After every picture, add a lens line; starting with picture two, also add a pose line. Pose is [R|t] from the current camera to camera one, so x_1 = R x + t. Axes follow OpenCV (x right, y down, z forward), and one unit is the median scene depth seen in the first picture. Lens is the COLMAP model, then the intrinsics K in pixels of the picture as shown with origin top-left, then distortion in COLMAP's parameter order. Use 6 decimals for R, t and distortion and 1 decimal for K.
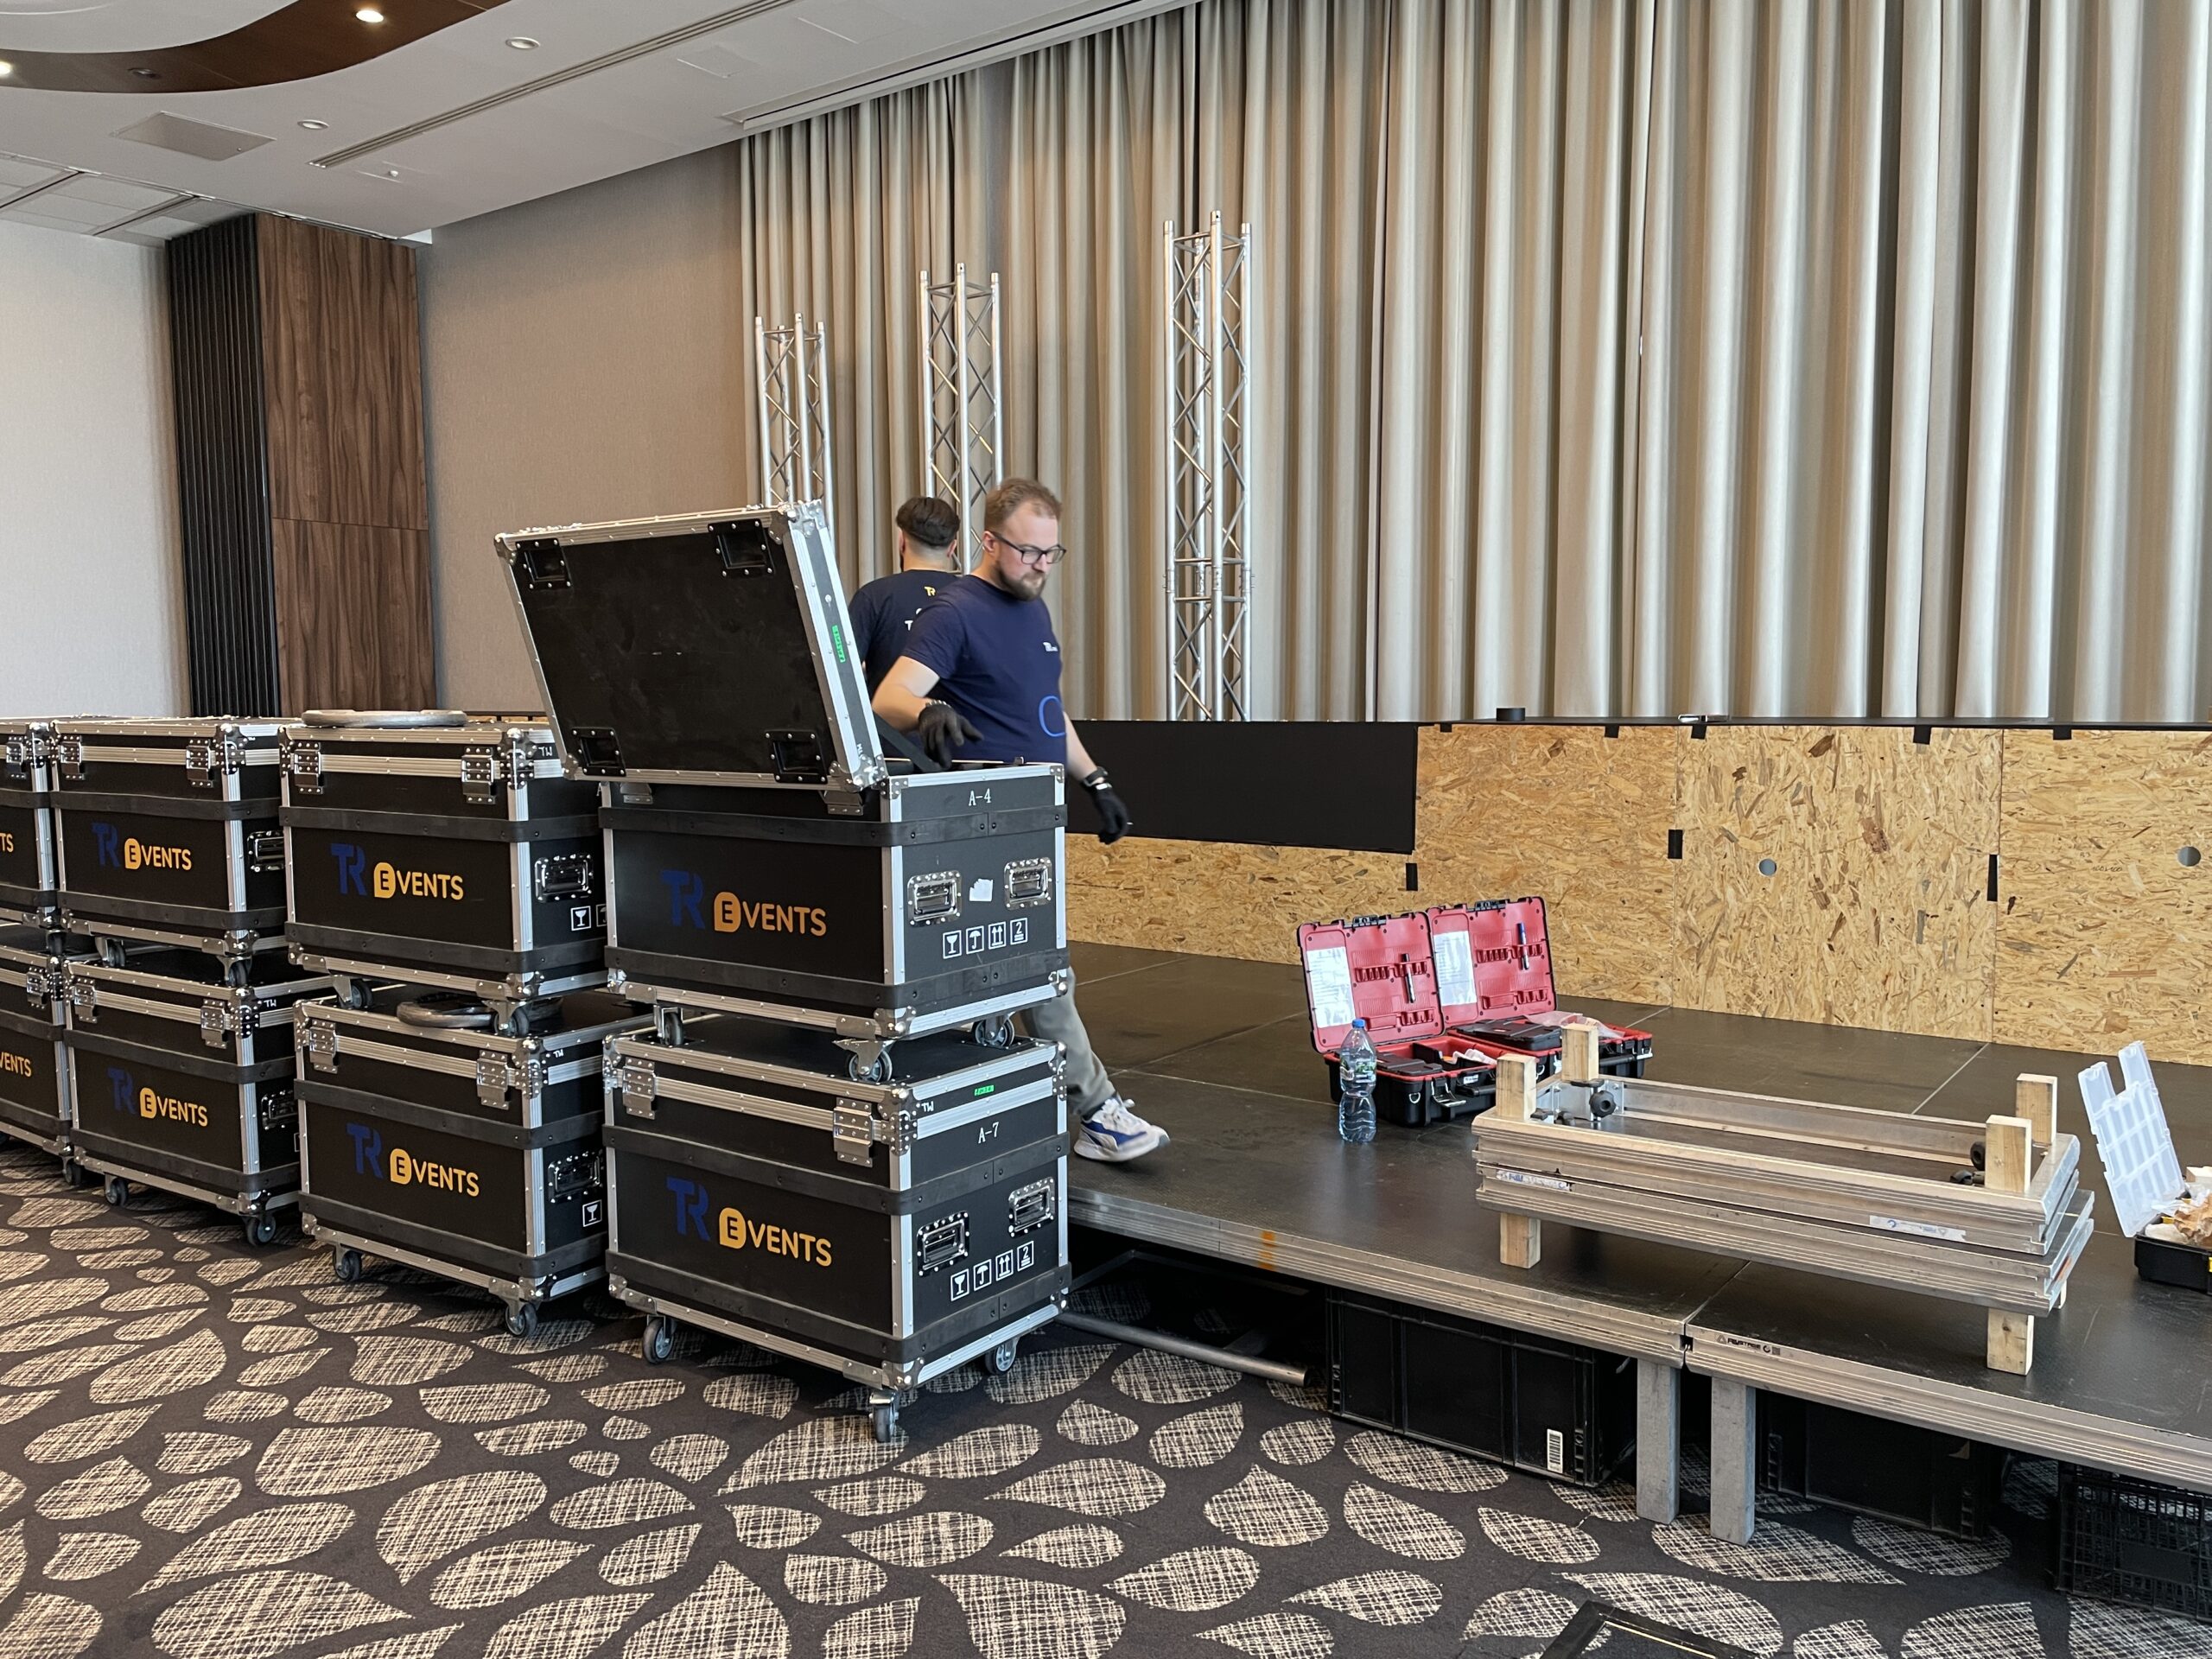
lens RADIAL K [[1664.0, 0, 1116.0], [0, 1664.0, 808.0], [0, 0, 1]] dist [0.092600, -0.116910]
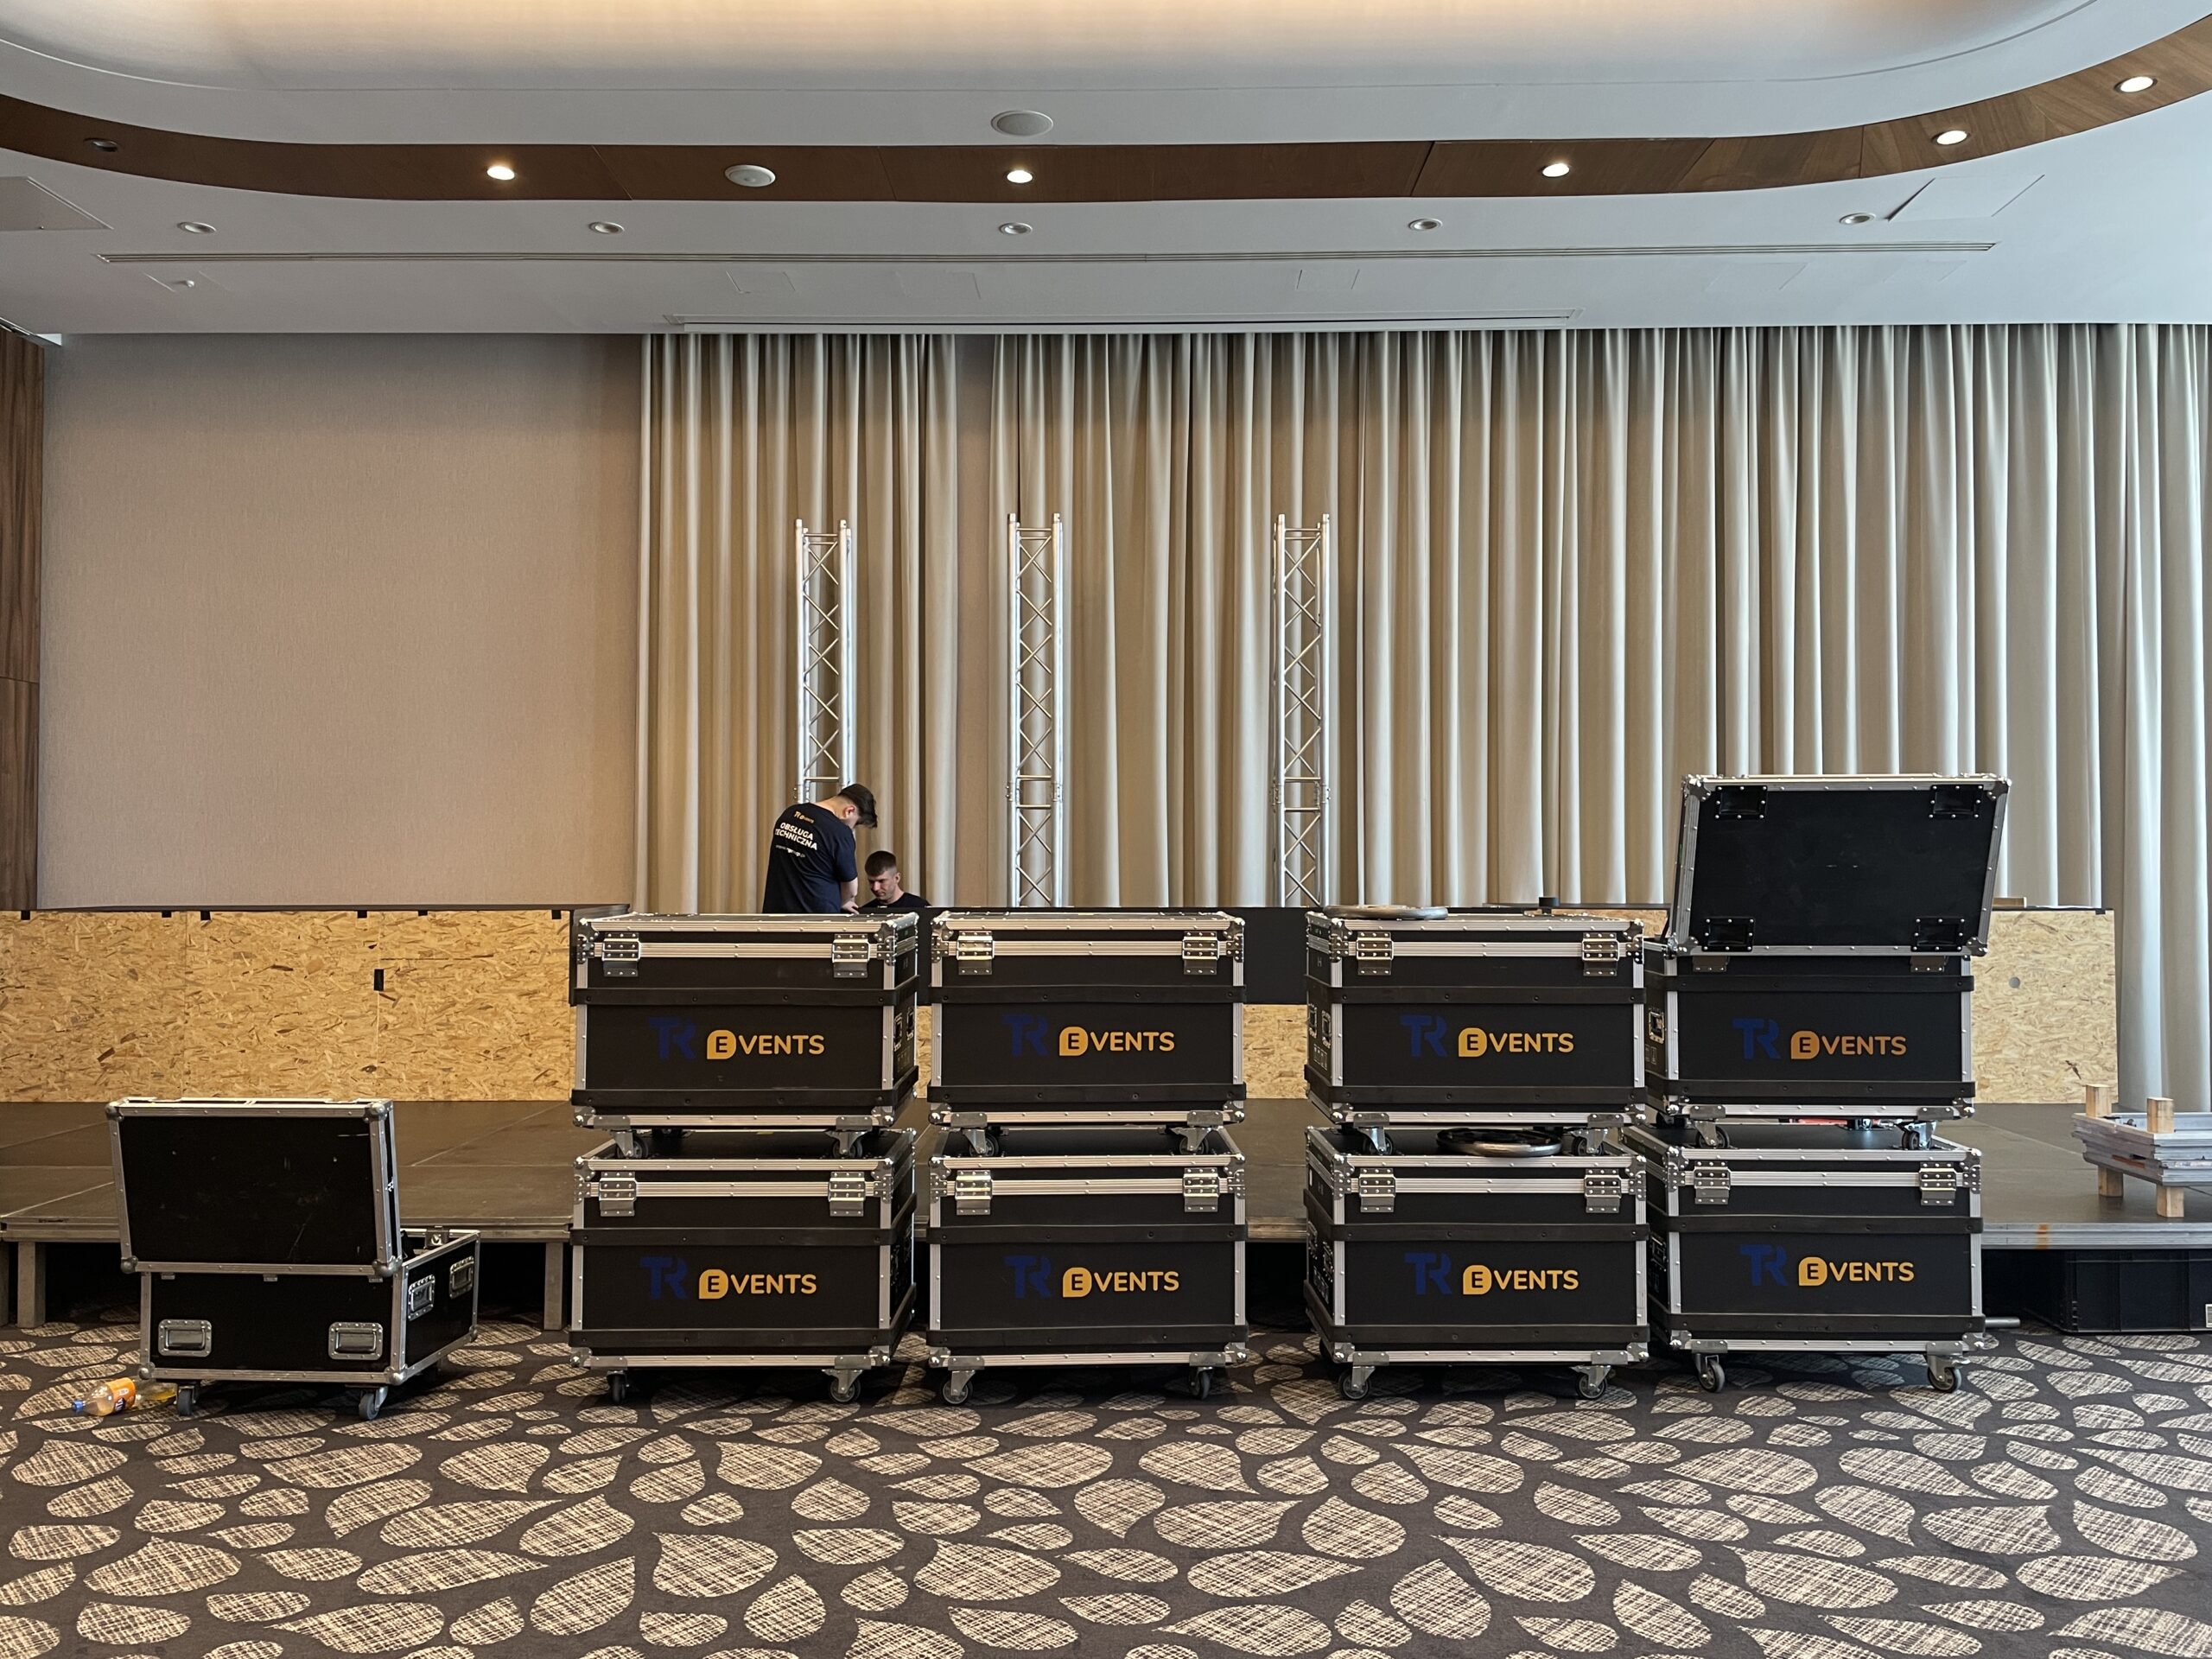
lens RADIAL K [[1664.0, 0, 1116.0], [0, 1664.0, 808.0], [0, 0, 1]] dist [0.092600, -0.116910]
pose [[0.807277, 0.028707, 0.589474, -1.447810], [0.037051, 0.994381, -0.099167, -0.017087], [-0.589008, 0.101896, 0.801677, 0.154773]]
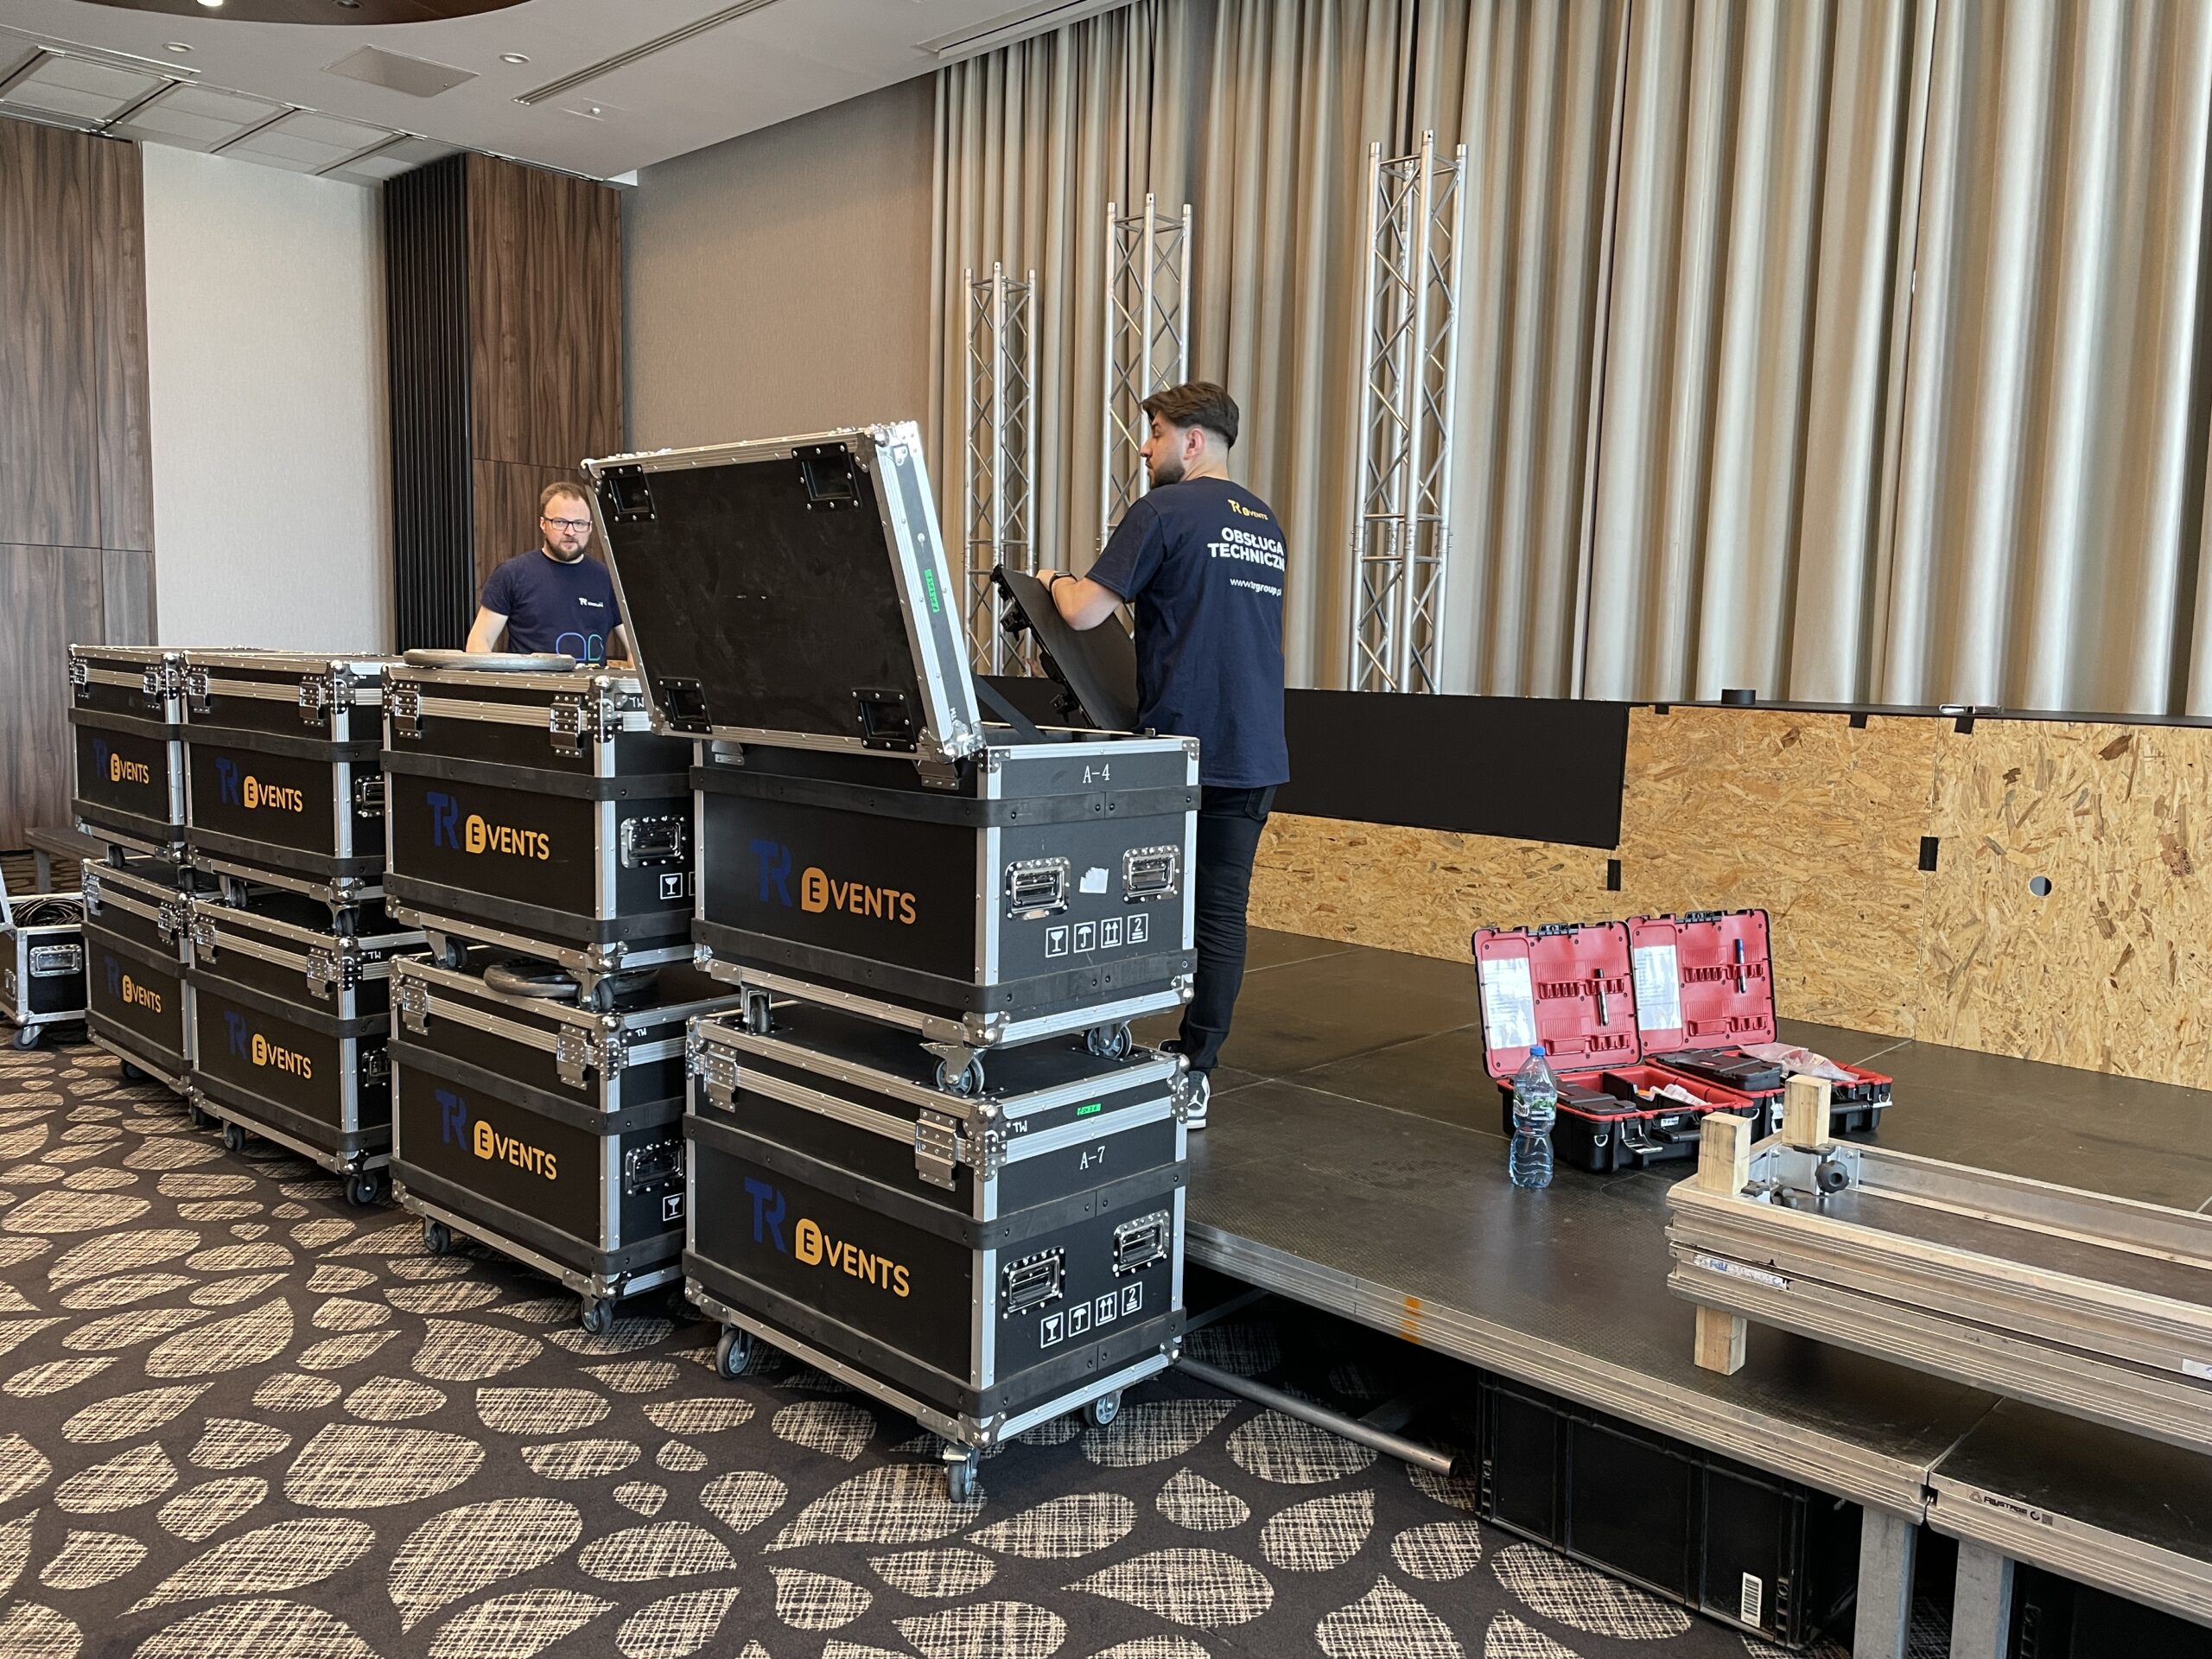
lens RADIAL K [[1664.0, 0, 1116.0], [0, 1664.0, 808.0], [0, 0, 1]] dist [0.092600, -0.116910]
pose [[0.991996, 0.043443, -0.118563, 0.028468], [-0.040863, 0.998874, 0.024110, -0.008886], [0.119477, -0.019072, 0.992654, 0.125782]]
